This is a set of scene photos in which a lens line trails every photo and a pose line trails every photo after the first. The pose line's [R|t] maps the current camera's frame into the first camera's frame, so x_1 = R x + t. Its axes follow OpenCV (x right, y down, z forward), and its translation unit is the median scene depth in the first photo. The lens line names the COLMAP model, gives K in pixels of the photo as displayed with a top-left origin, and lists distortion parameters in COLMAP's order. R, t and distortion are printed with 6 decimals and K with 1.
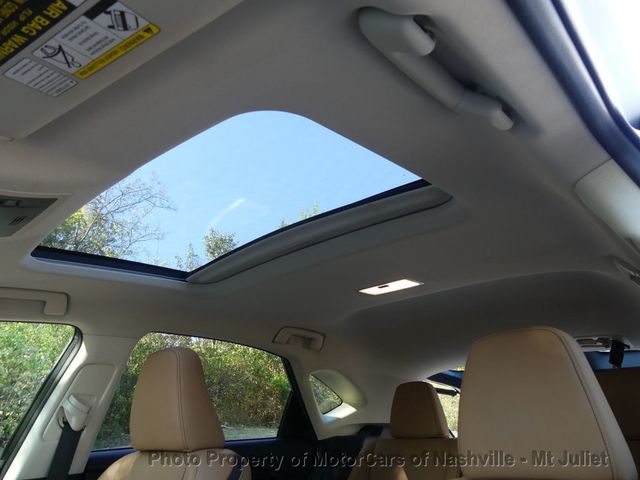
lens RADIAL K [[481.3, 0, 320.0], [0, 481.3, 240.0], [0, 0, 1]] dist [-0.016168, -0.000958]
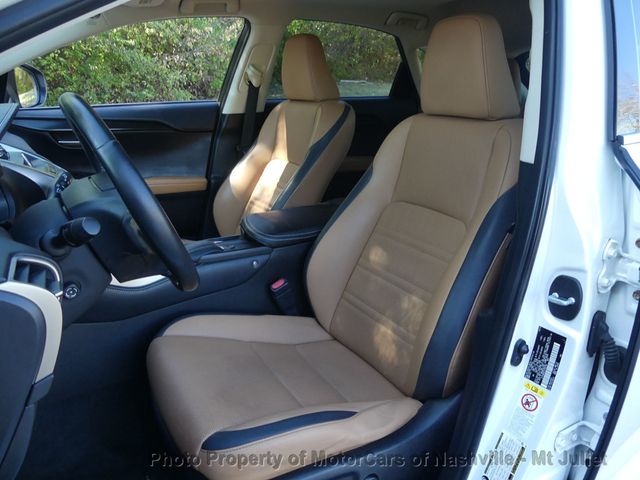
lens RADIAL K [[481.3, 0, 320.0], [0, 481.3, 240.0], [0, 0, 1]] dist [-0.016168, -0.000958]
pose [[0.960931, 0.121052, -0.248913, 0.156705], [0.064862, 0.775770, 0.627674, -0.195397], [0.269080, -0.619296, 0.737610, -0.438123]]
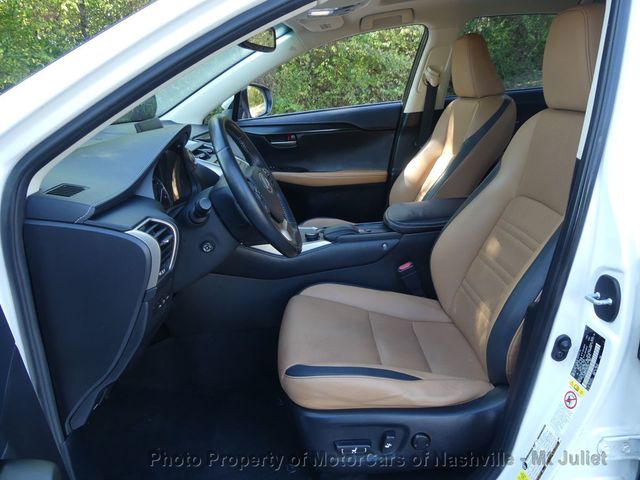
lens RADIAL K [[481.3, 0, 320.0], [0, 481.3, 240.0], [0, 0, 1]] dist [-0.016168, -0.000958]
pose [[0.698827, 0.190426, -0.689477, 0.478538], [0.318361, 0.780370, 0.538208, -0.223567], [0.640537, -0.595617, 0.484719, -0.419206]]
